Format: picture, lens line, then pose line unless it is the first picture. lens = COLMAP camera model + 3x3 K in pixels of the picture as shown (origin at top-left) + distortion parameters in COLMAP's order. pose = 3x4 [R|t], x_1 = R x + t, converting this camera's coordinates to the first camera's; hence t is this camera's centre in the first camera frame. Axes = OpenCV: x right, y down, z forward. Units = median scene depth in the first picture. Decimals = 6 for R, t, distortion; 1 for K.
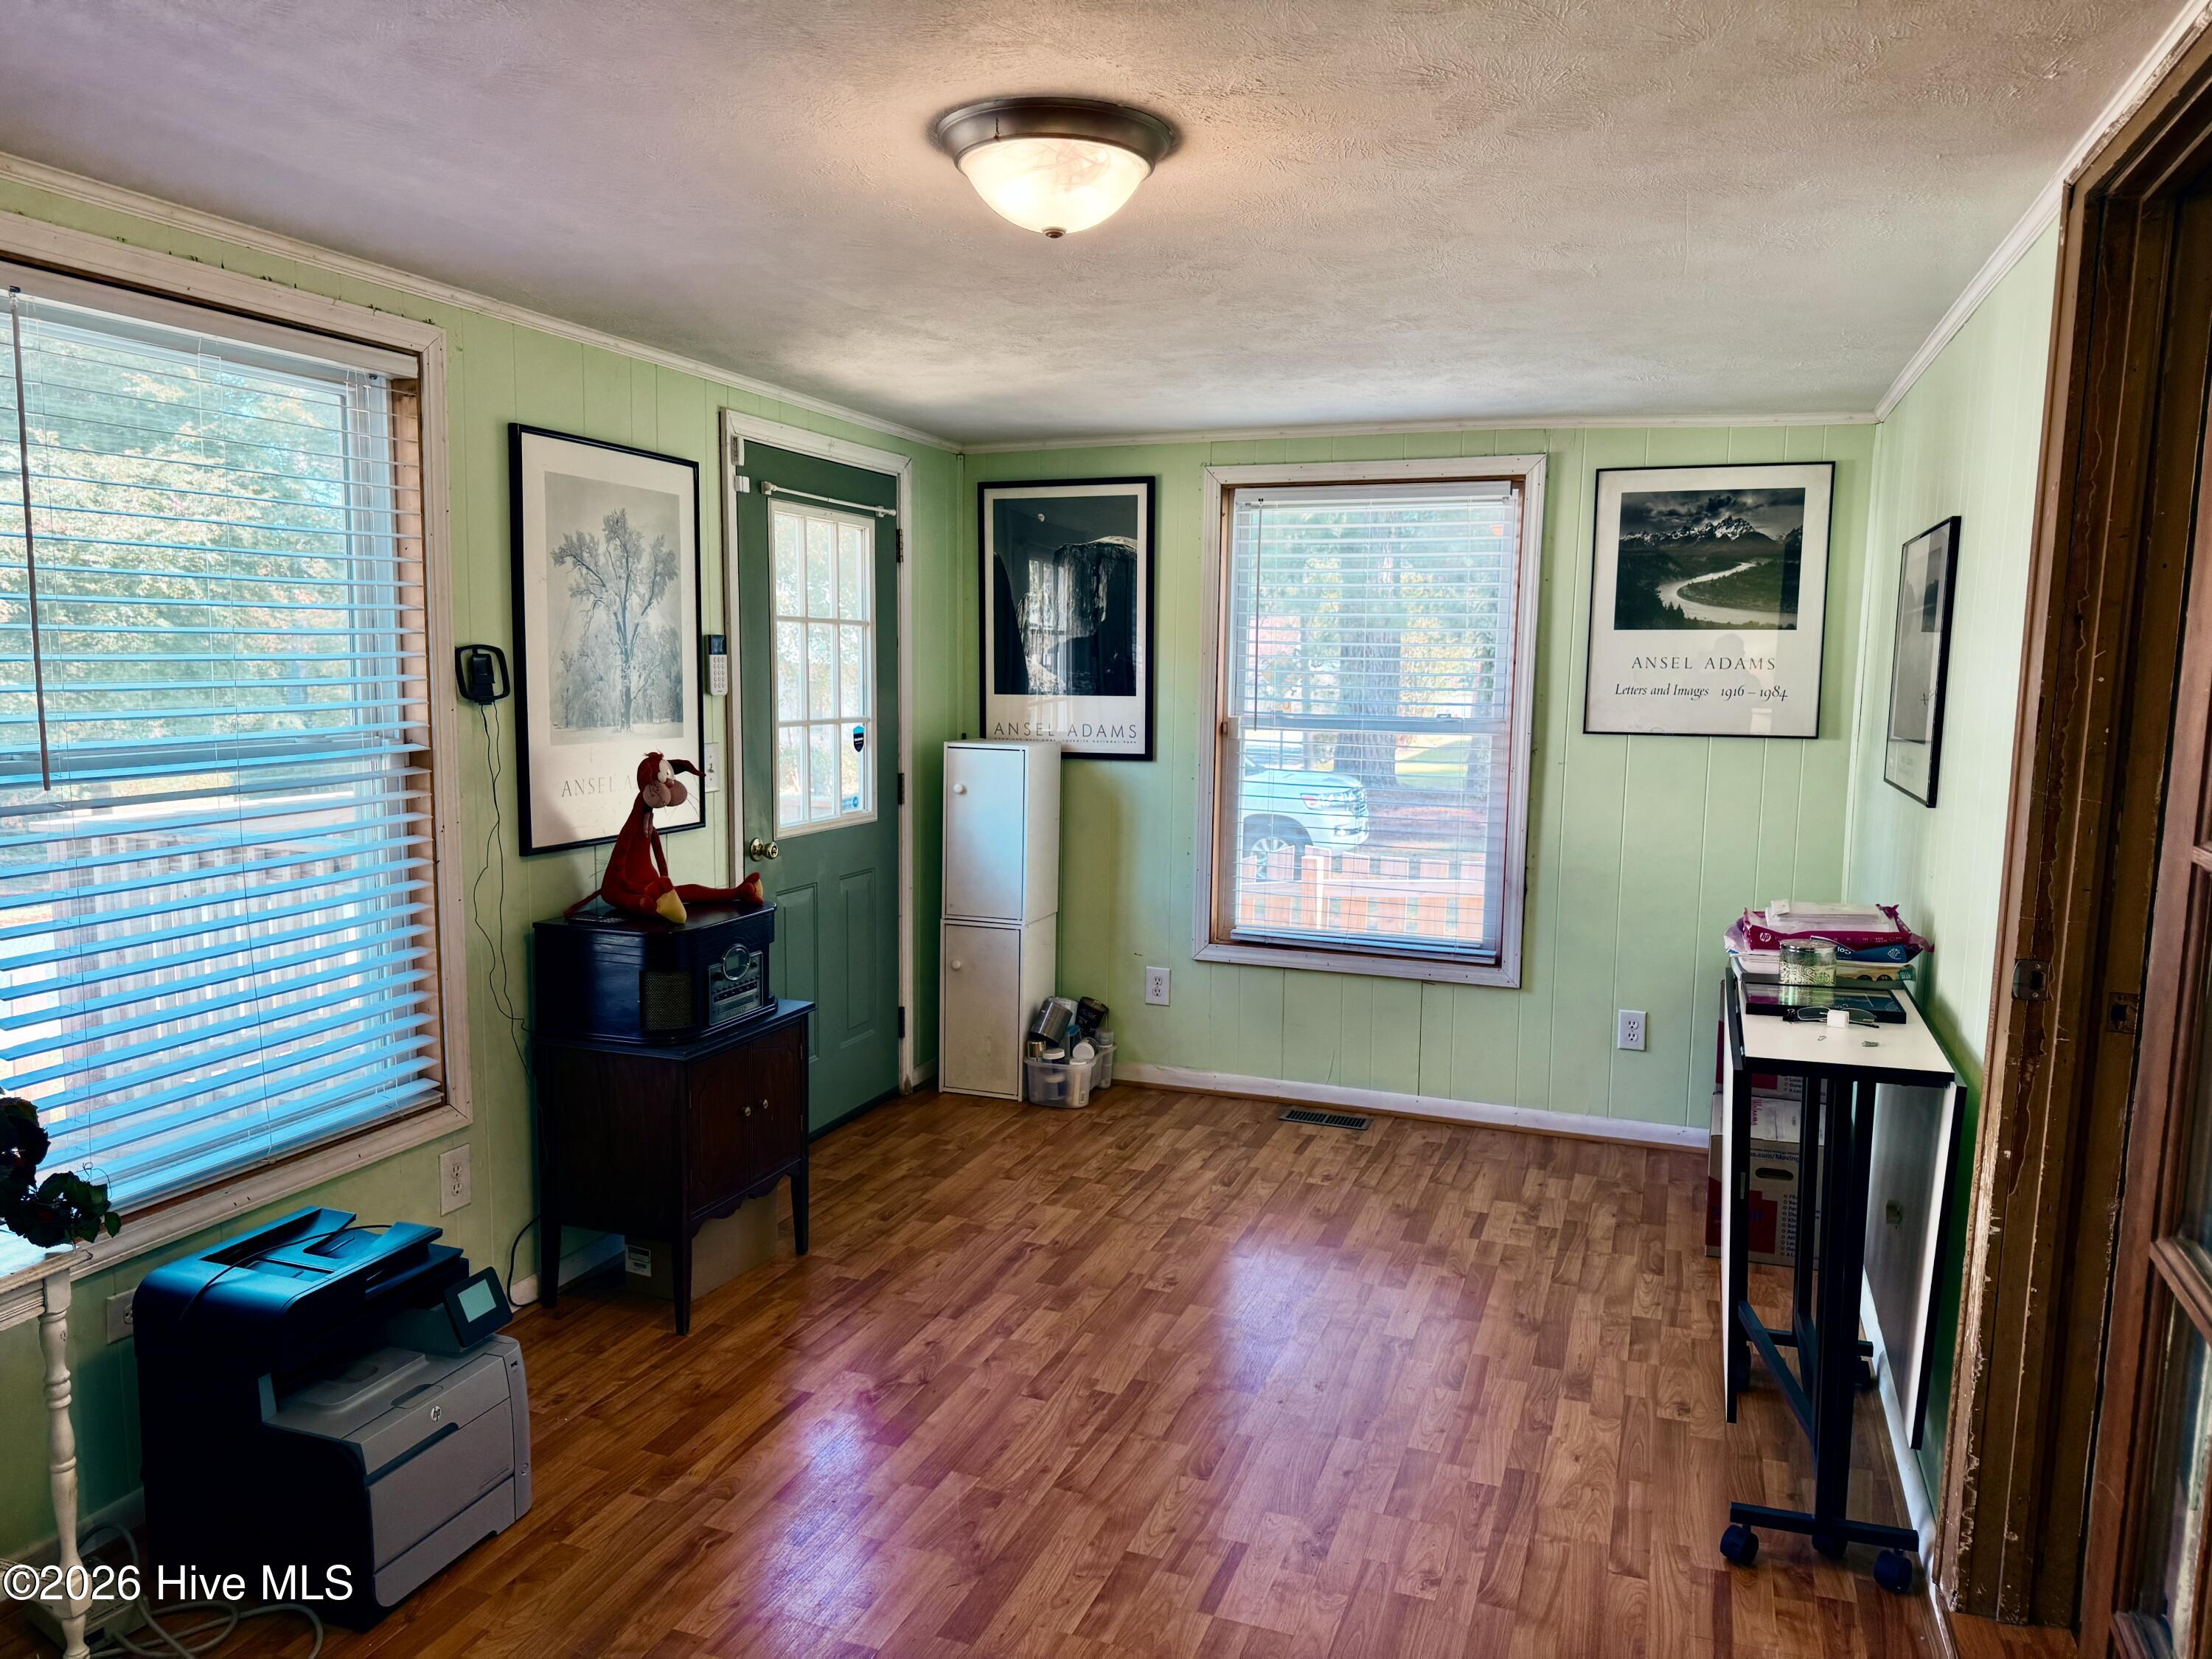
lens RADIAL K [[1565.9, 0, 1113.4], [0, 1565.9, 854.1], [0, 0, 1]] dist [0.164897, -0.282180]
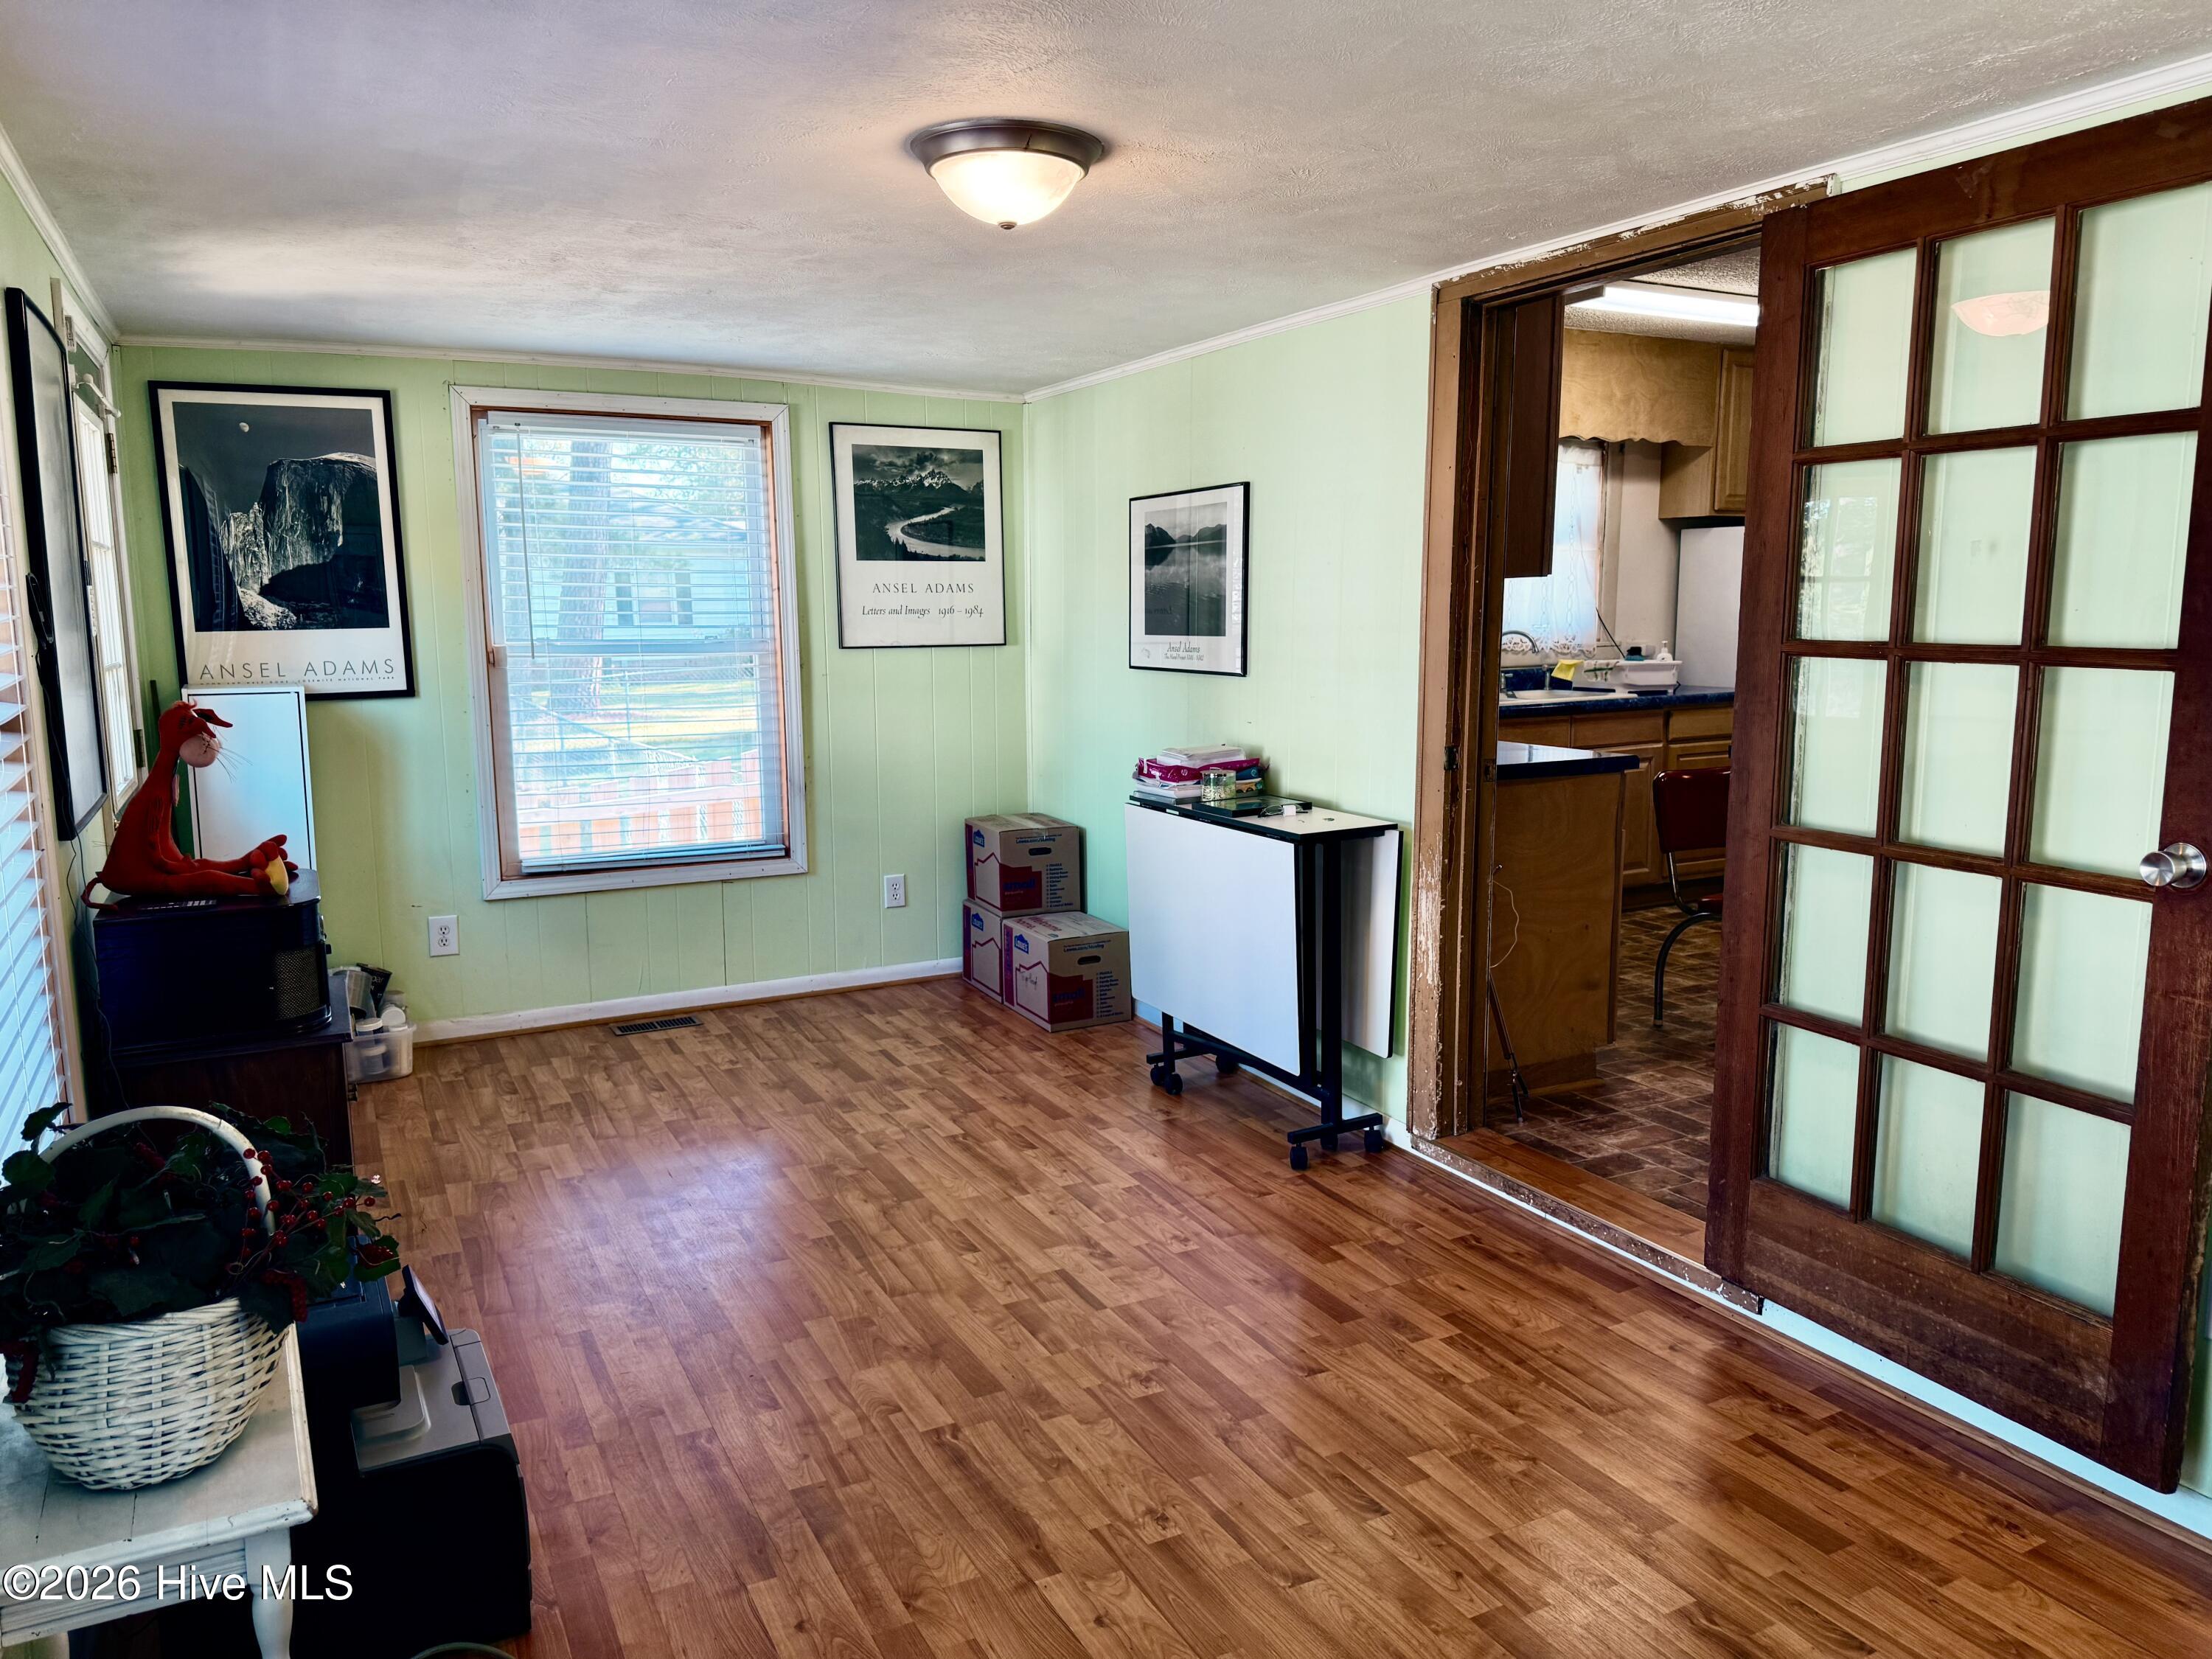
lens RADIAL K [[1565.9, 0, 1113.4], [0, 1565.9, 854.1], [0, 0, 1]] dist [0.164897, -0.282180]
pose [[0.671095, -0.138373, 0.728344, -0.445664], [0.110858, 0.990112, 0.085960, -0.002863], [-0.733036, 0.023056, 0.679799, 0.054599]]
